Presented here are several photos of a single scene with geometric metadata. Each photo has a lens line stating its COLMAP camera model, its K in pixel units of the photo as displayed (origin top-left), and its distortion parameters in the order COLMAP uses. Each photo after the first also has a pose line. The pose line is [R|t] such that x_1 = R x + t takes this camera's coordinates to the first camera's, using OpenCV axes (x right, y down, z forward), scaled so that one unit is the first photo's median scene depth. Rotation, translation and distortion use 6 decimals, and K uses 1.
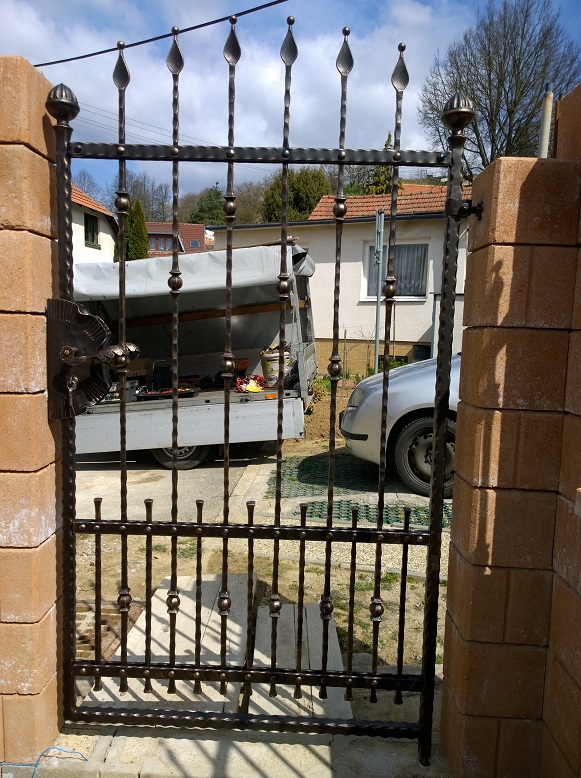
lens RADIAL K [[628.0, 0, 278.7], [0, 628.0, 392.3], [0, 0, 1]] dist [0.093069, -0.107257]
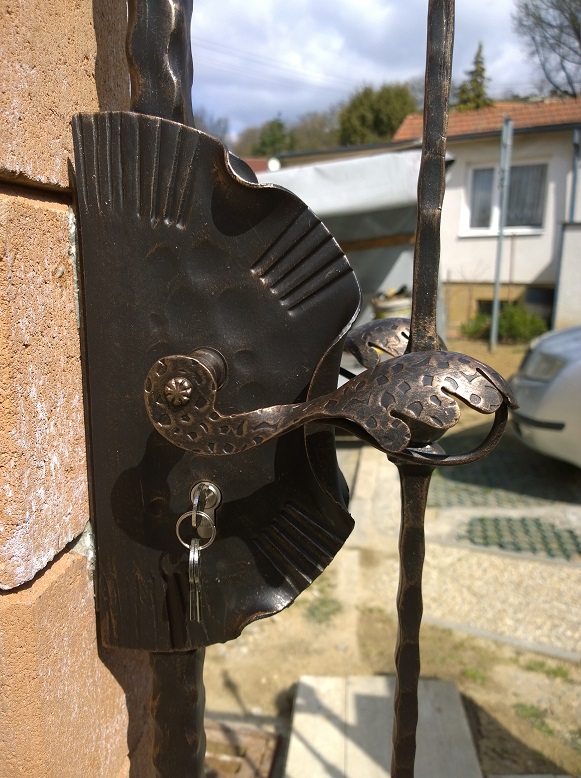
lens RADIAL K [[628.0, 0, 278.7], [0, 628.0, 392.3], [0, 0, 1]] dist [0.093069, -0.107257]
pose [[0.995472, 0.000862, -0.095047, -0.274427], [0.007345, 0.996271, 0.085963, -0.074055], [0.094767, -0.086272, 0.991754, 0.781638]]
